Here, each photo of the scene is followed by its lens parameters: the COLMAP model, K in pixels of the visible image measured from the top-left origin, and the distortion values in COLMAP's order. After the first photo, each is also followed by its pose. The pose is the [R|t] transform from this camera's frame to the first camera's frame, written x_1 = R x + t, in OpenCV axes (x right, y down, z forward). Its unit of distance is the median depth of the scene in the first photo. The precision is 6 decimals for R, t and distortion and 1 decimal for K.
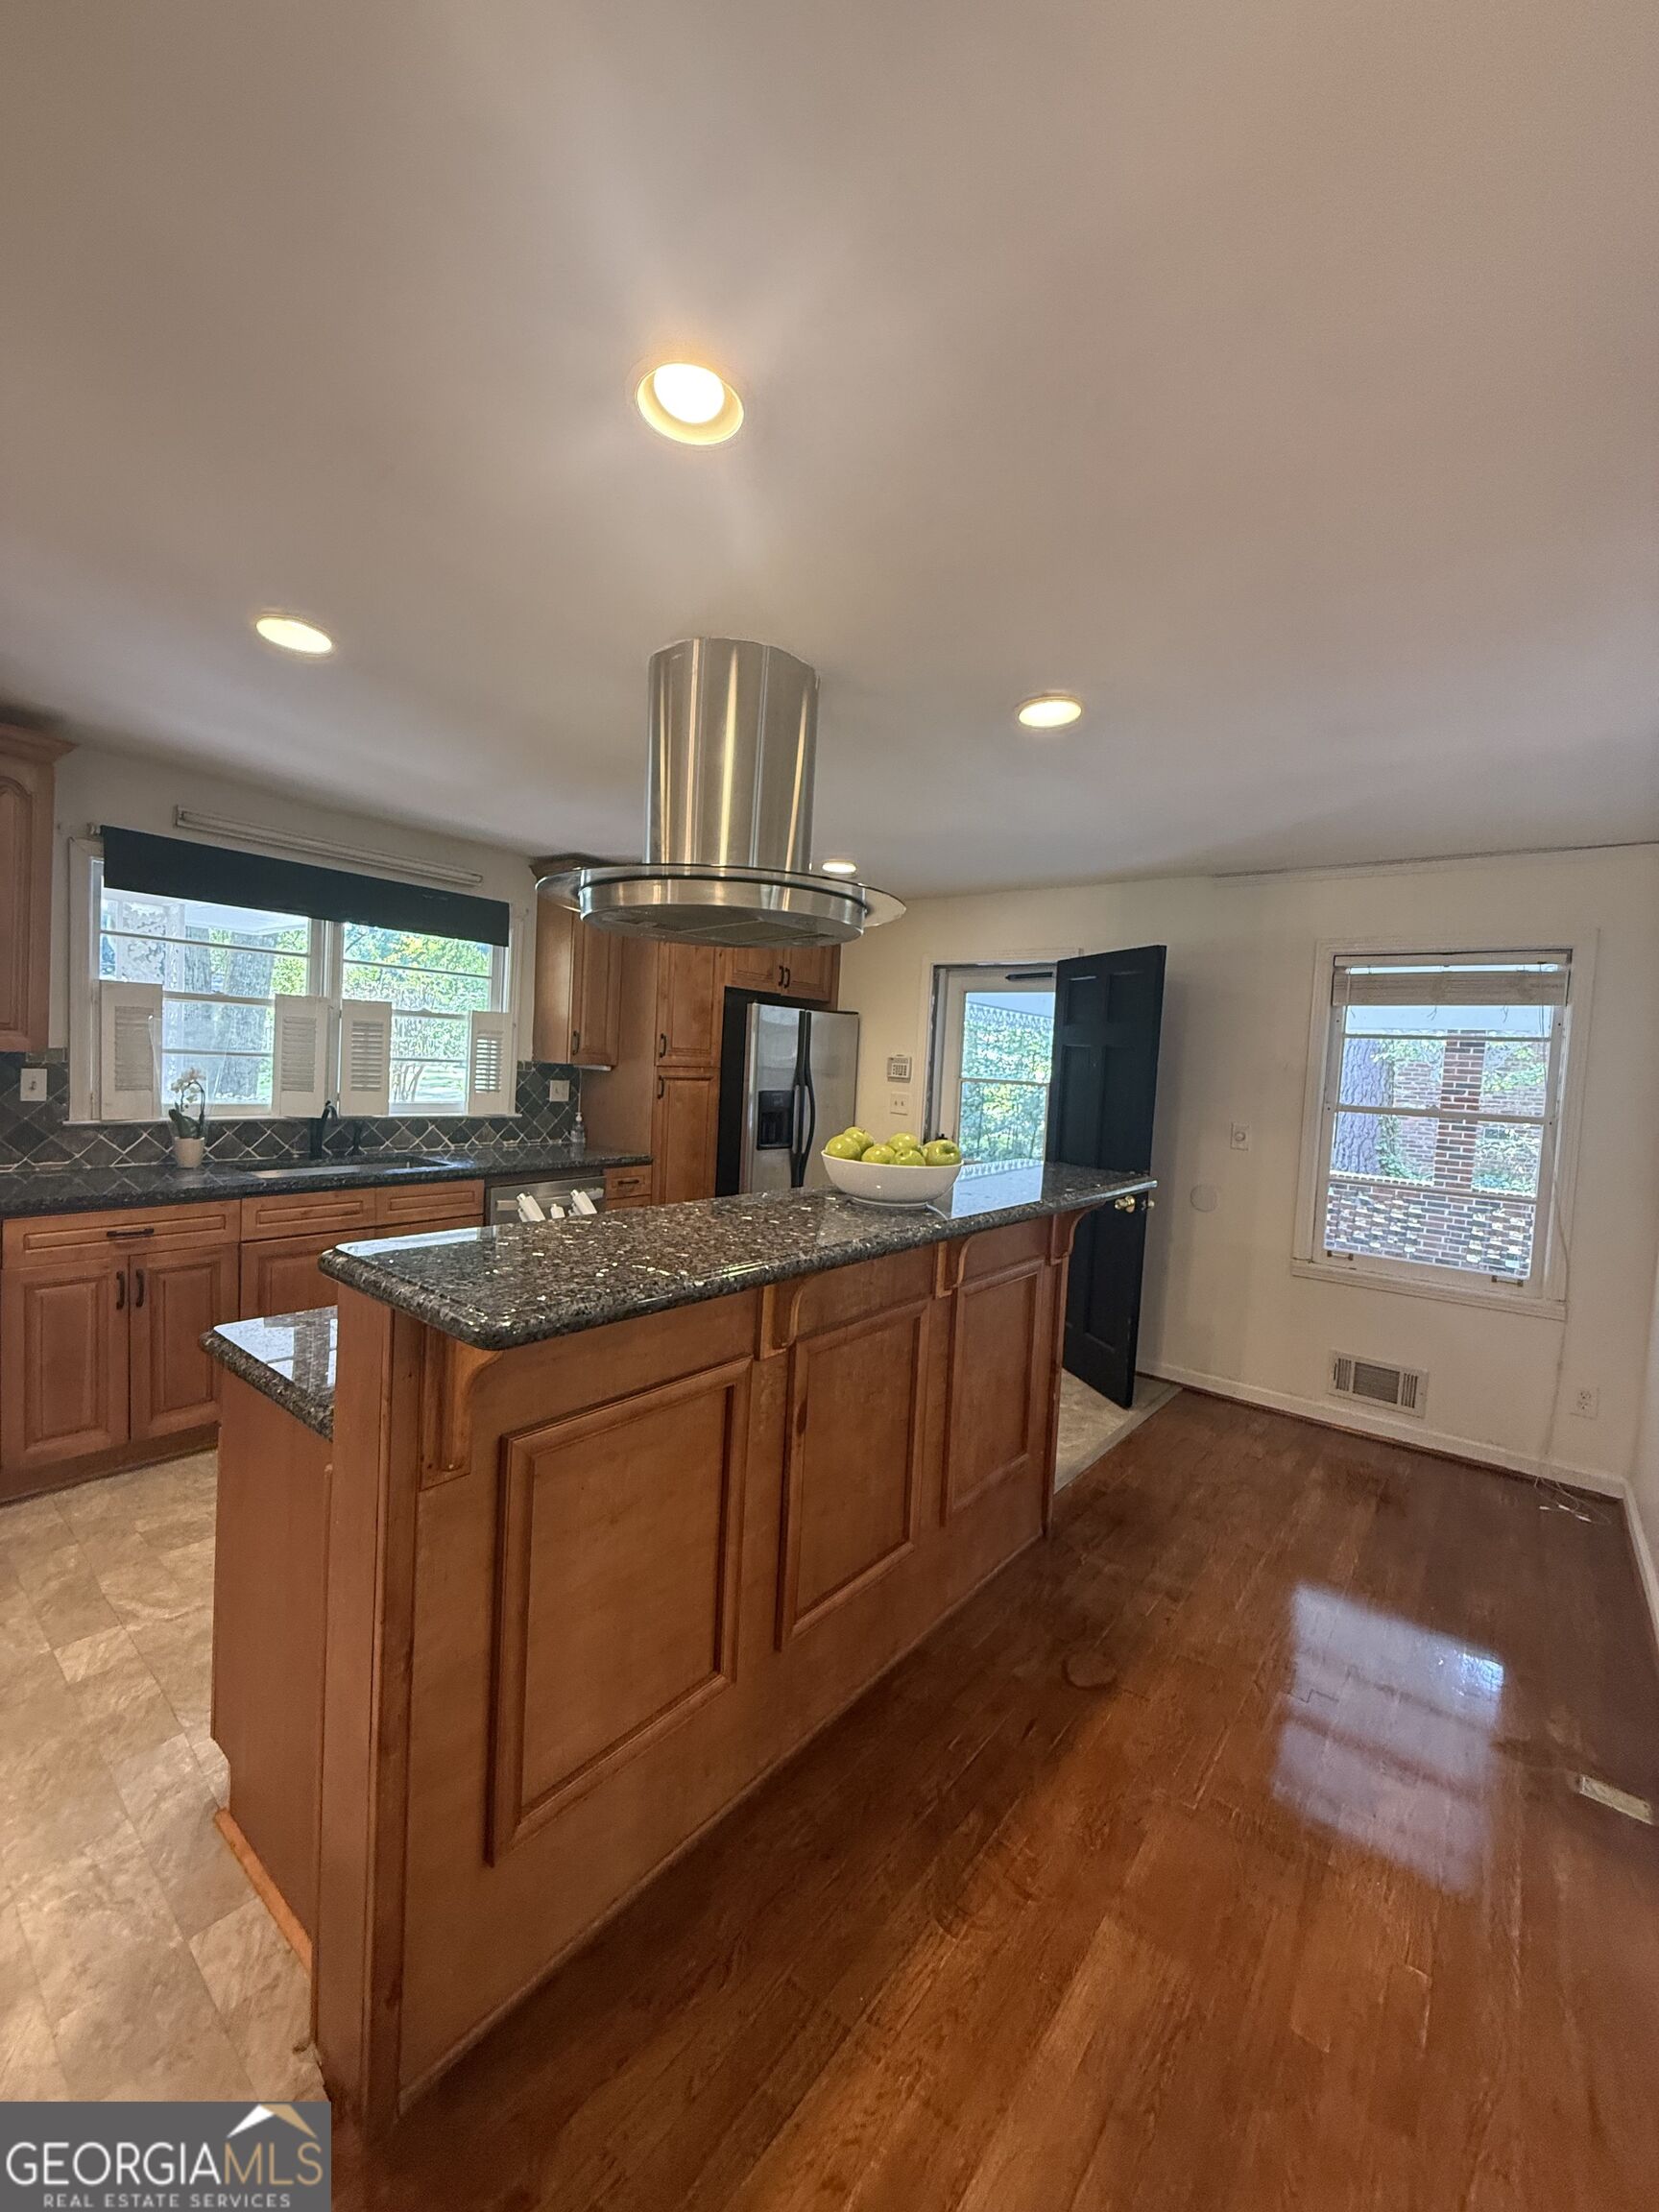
lens RADIAL K [[877.6, 0, 831.8], [0, 877.6, 1112.5], [0, 0, 1]] dist [-0.001451, -0.000423]
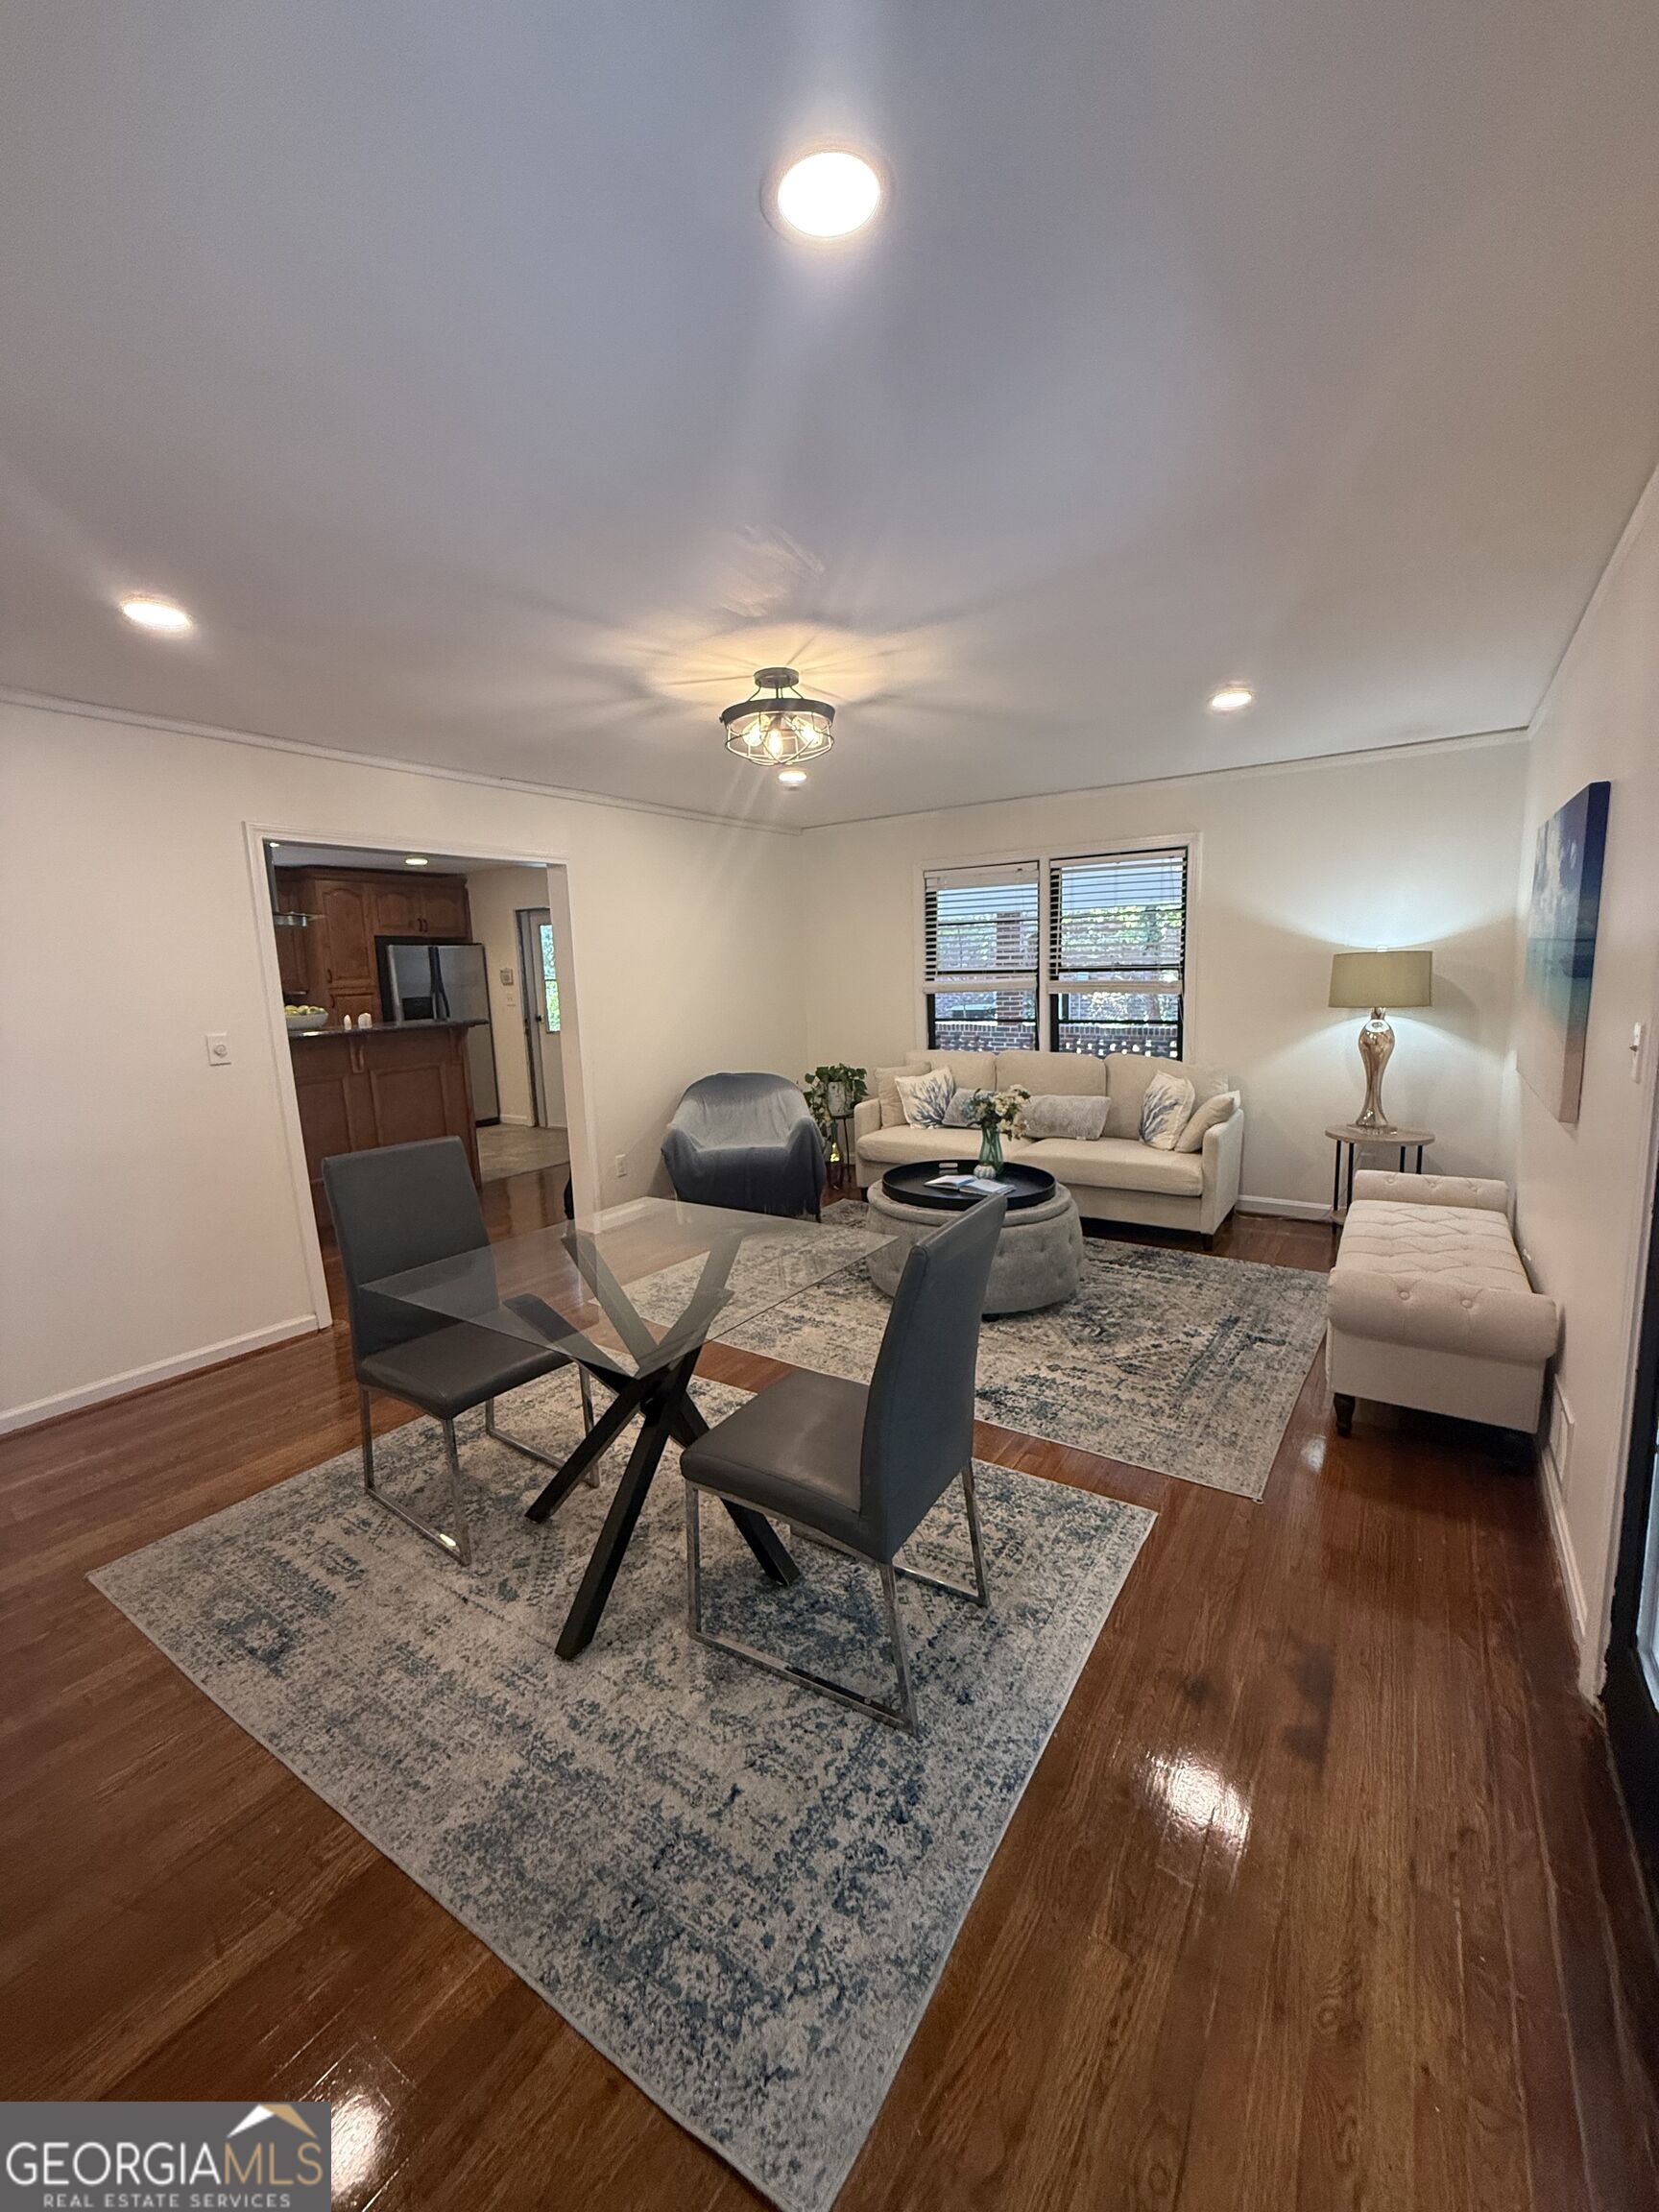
lens RADIAL K [[877.6, 0, 821.9], [0, 877.6, 1107.8], [0, 0, 1]] dist [-0.001451, -0.000423]
pose [[0.993069, -0.097782, 0.065213, 0.600620], [0.090560, 0.990259, 0.105765, 0.079938], [-0.074919, -0.099126, 0.992251, -0.750179]]
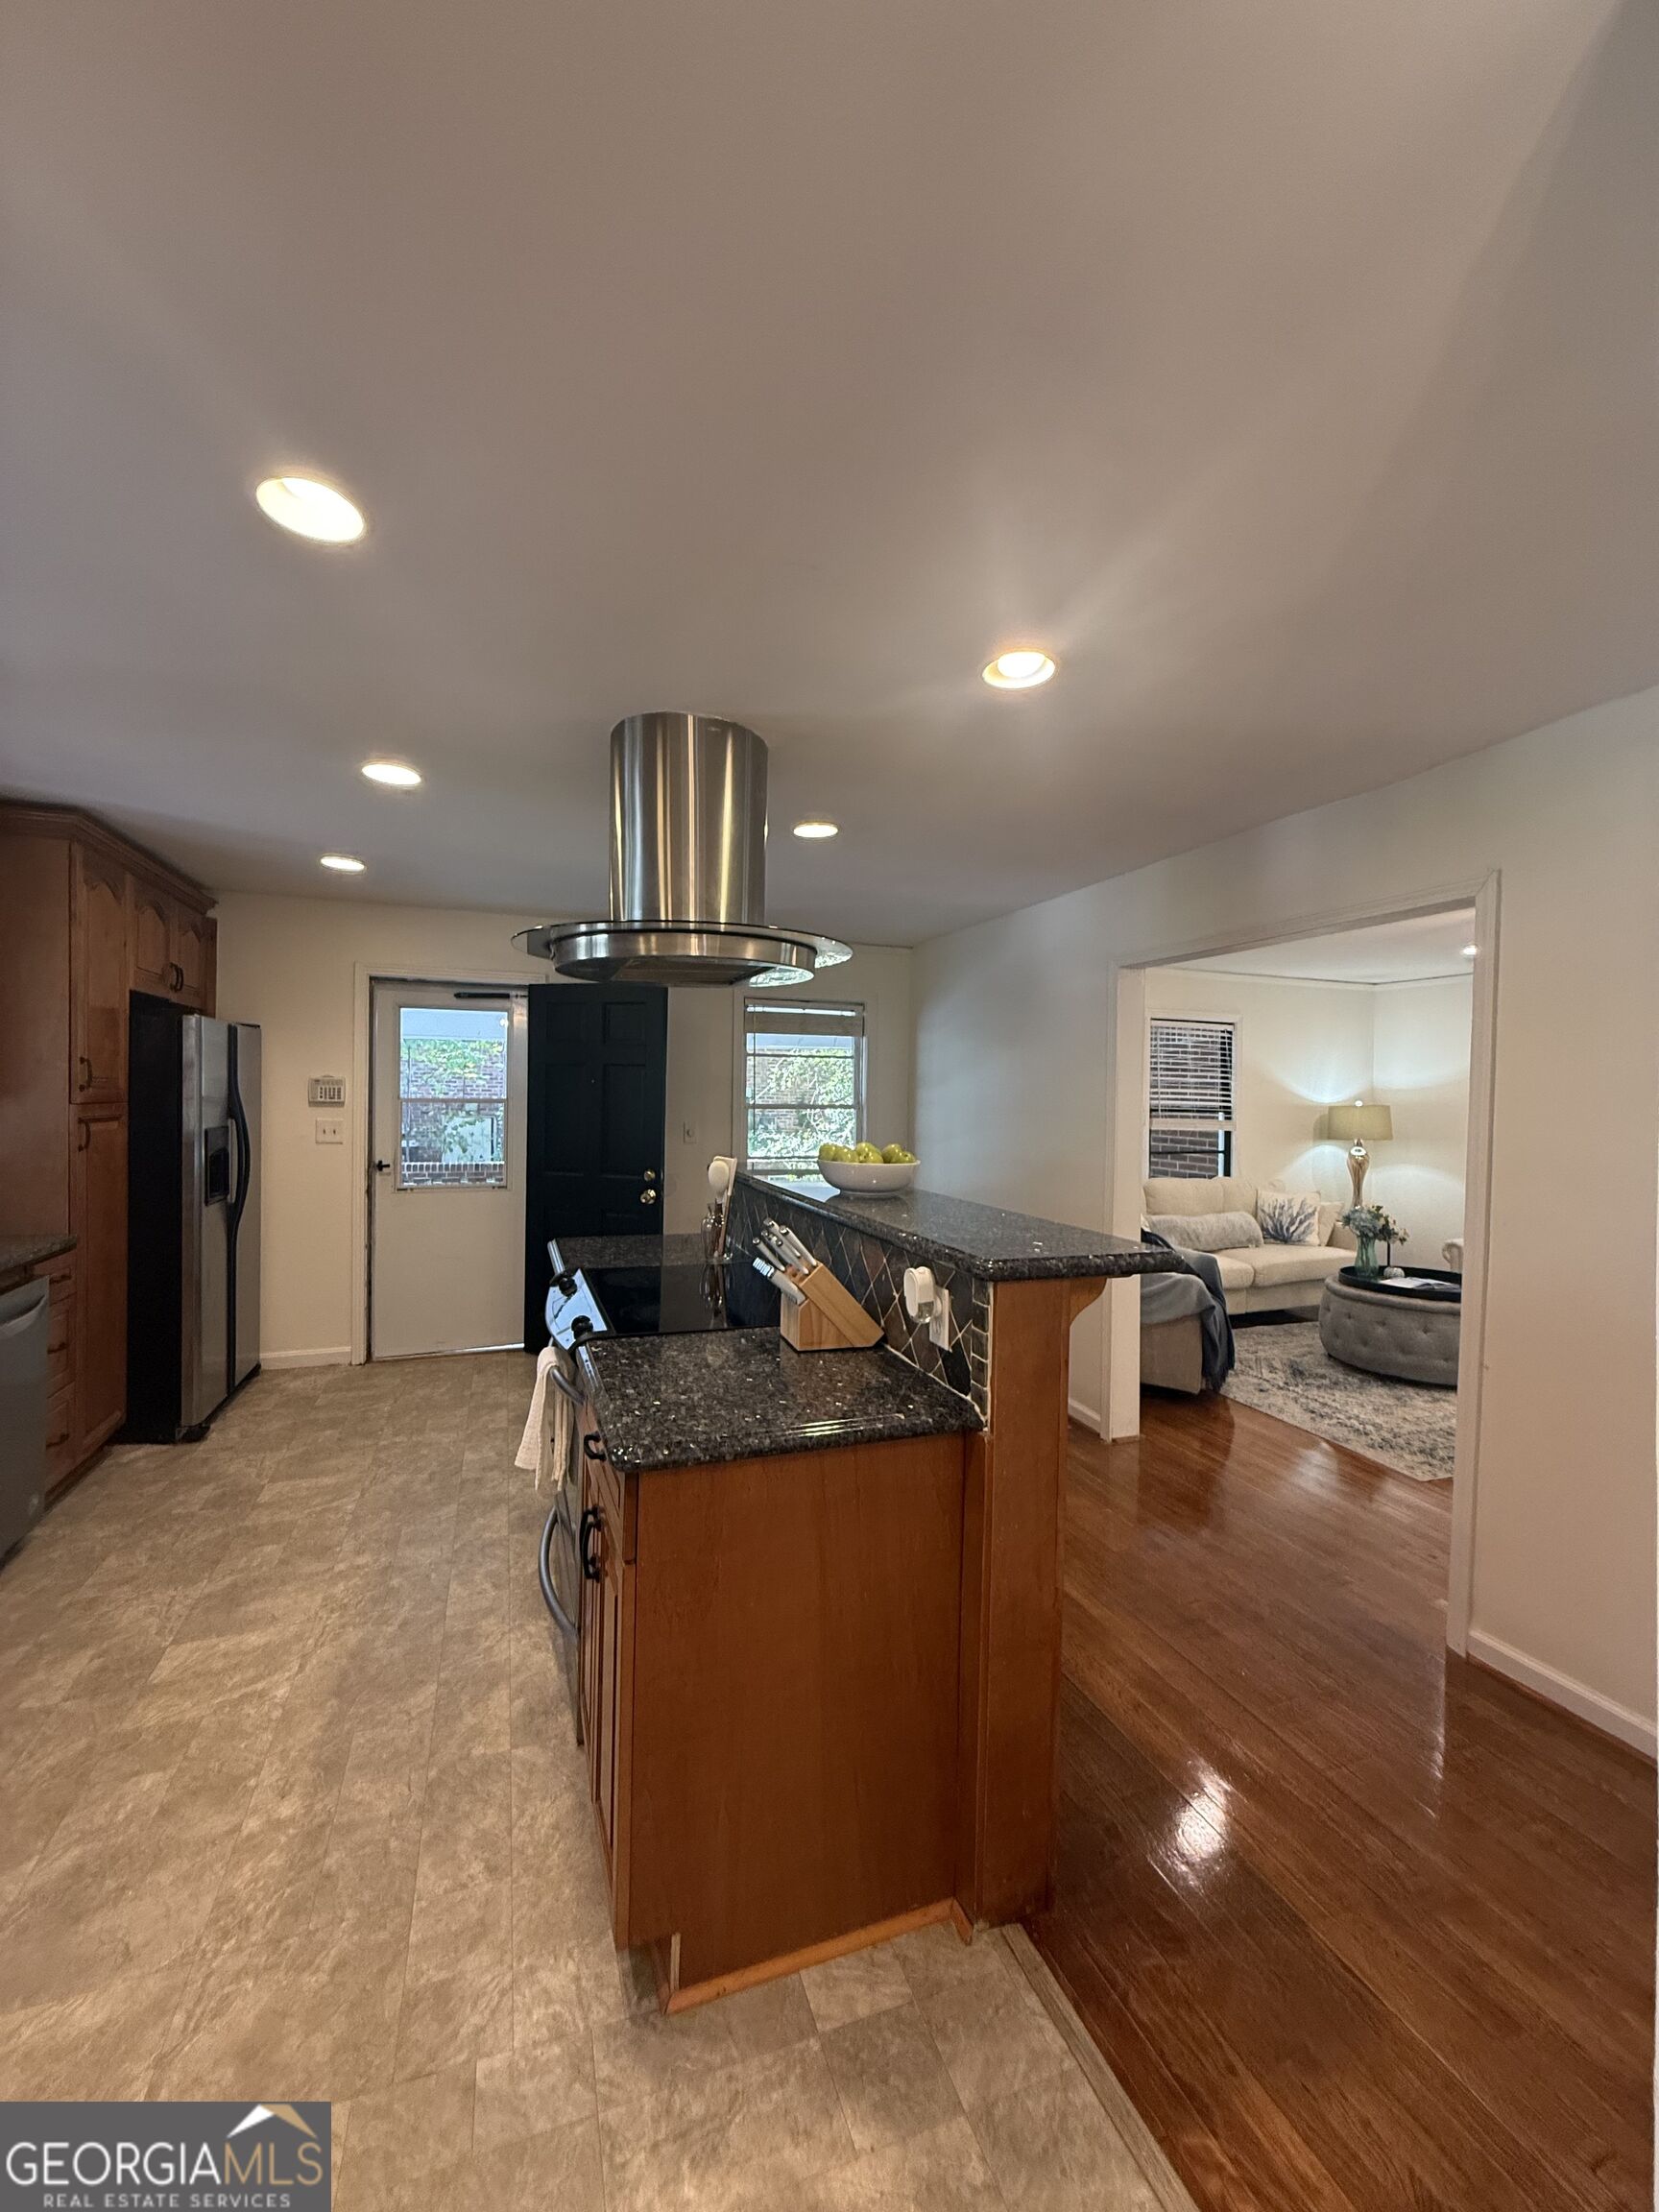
lens RADIAL K [[877.6, 0, 829.5], [0, 877.6, 1102.5], [0, 0, 1]] dist [-0.001451, -0.000423]
pose [[0.518473, -0.055868, 0.853267, -0.474459], [0.065552, 0.997524, 0.025482, -0.033141], [-0.852577, 0.042721, 0.520852, 0.139584]]
